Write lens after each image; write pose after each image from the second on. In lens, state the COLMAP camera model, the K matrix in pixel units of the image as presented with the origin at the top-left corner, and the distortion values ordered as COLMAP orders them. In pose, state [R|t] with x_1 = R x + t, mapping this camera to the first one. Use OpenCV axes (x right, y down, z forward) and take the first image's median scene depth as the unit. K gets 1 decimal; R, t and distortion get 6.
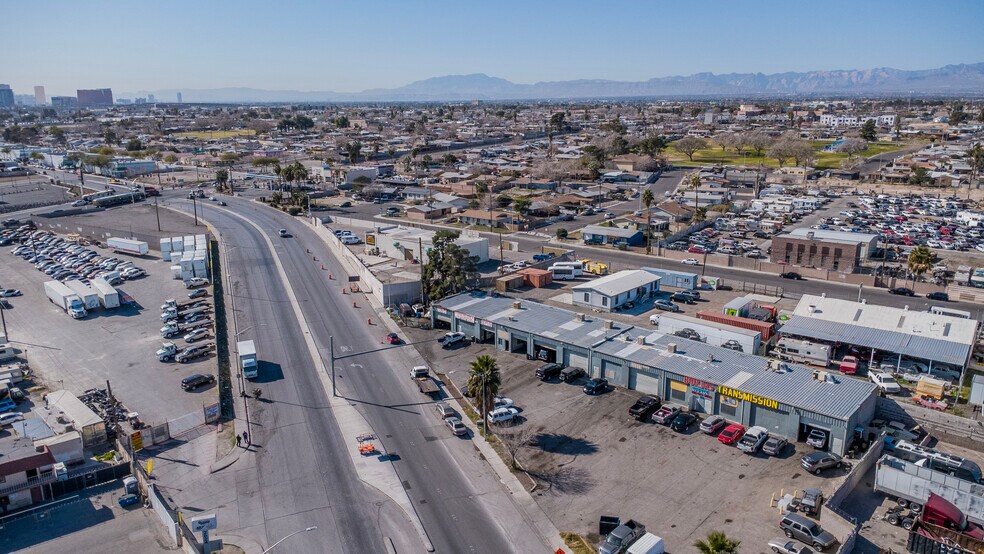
lens RADIAL K [[692.9, 0, 492.0], [0, 692.9, 277.0], [0, 0, 1]] dist [0.016150, -0.005332]
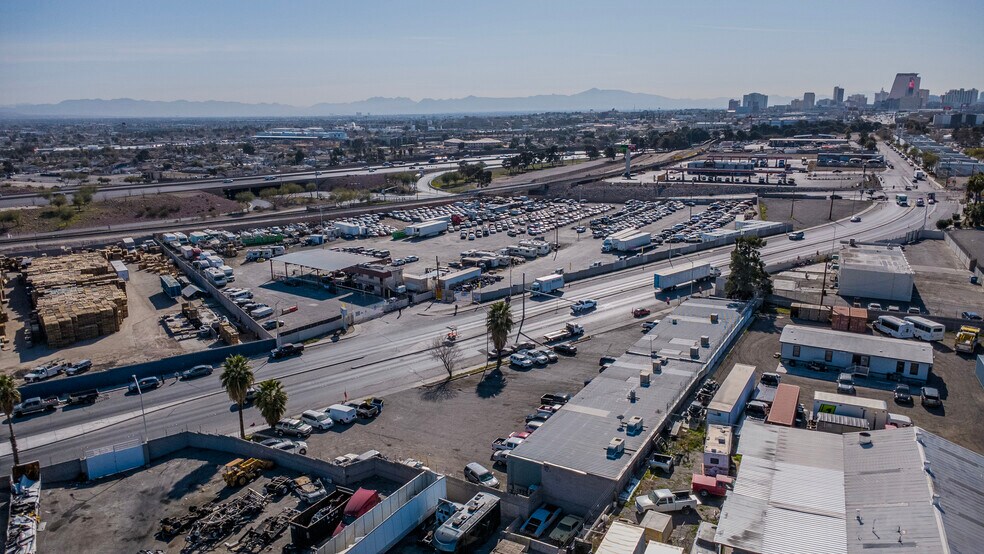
lens RADIAL K [[692.9, 0, 492.0], [0, 692.9, 277.0], [0, 0, 1]] dist [0.016150, -0.005332]
pose [[0.216402, 0.230864, -0.948616, 0.812769], [-0.230334, 0.956284, 0.180186, -0.106886], [0.948745, 0.179506, 0.260117, 0.443417]]
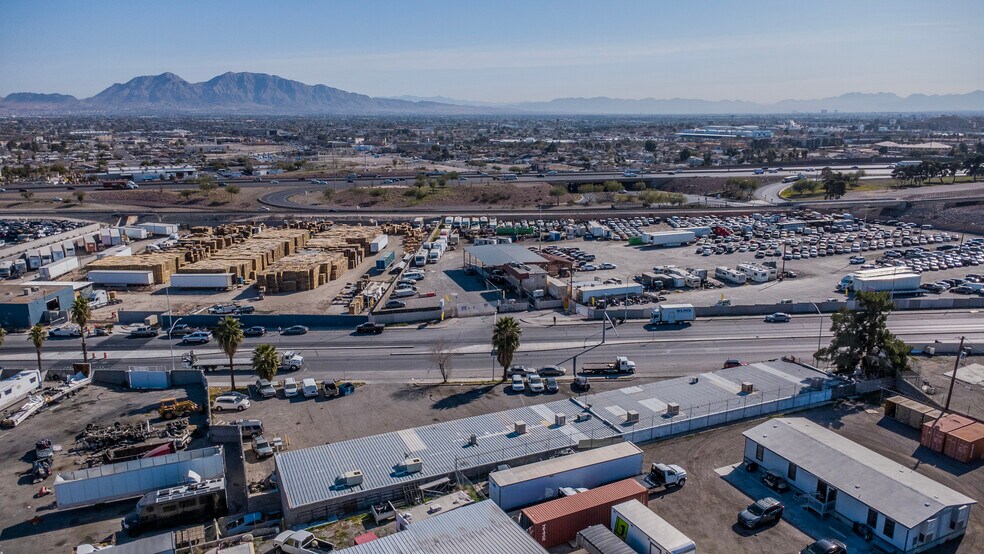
lens RADIAL K [[692.9, 0, 492.0], [0, 692.9, 277.0], [0, 0, 1]] dist [0.016150, -0.005332]
pose [[-0.398615, 0.220170, -0.890299, 0.725127], [-0.219421, 0.919668, 0.325675, -0.230660], [0.890483, 0.325169, -0.318283, 0.917240]]
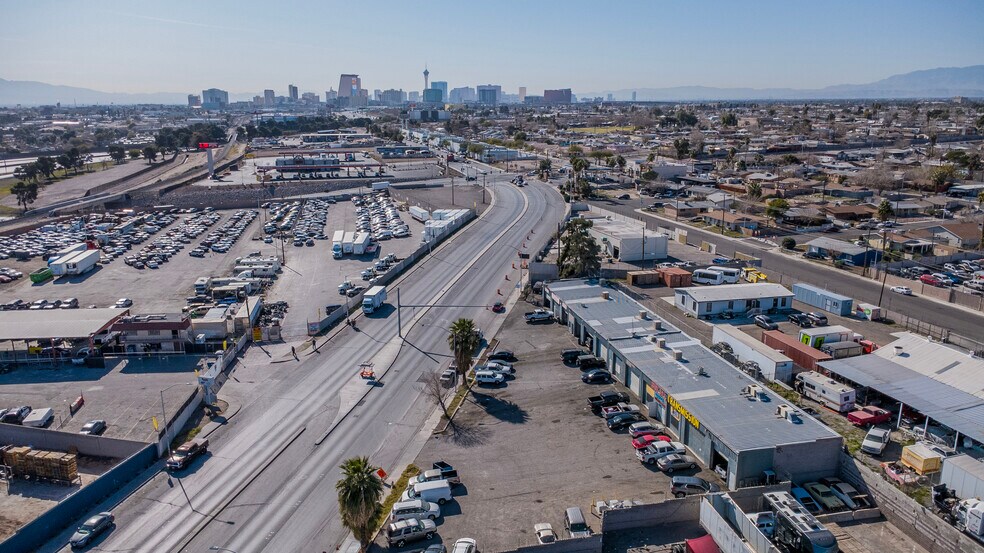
lens RADIAL K [[698.7, 0, 492.0], [0, 698.7, 276.5], [0, 0, 1]] dist [0.017131, -0.004561]
pose [[0.818289, 0.140211, -0.557444, 0.450753], [-0.140483, 0.989167, 0.042580, -0.006702], [0.557376, 0.043468, 0.829122, 0.050020]]
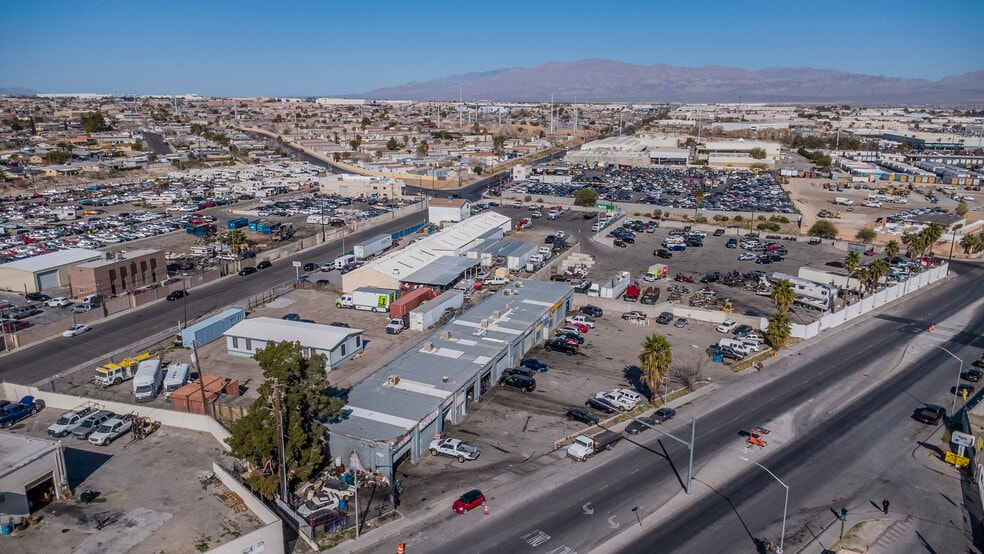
lens RADIAL K [[692.9, 0, 492.0], [0, 692.9, 277.0], [0, 0, 1]] dist [0.016150, -0.005332]
pose [[-0.340871, -0.229260, 0.911727, -0.600876], [0.230152, 0.919947, 0.317375, -0.250224], [-0.911503, 0.318020, -0.260818, 1.015078]]
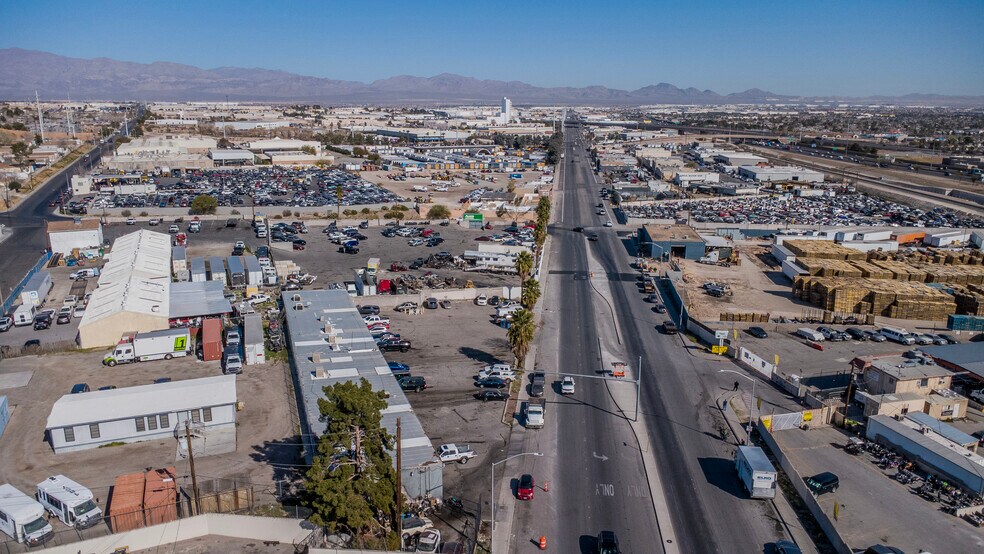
lens RADIAL K [[692.9, 0, 492.0], [0, 692.9, 277.0], [0, 0, 1]] dist [0.016150, -0.005332]
pose [[-0.877447, -0.118612, 0.464777, -0.355682], [0.116105, 0.887614, 0.445714, -0.328626], [-0.465410, 0.445053, -0.765063, 1.318322]]
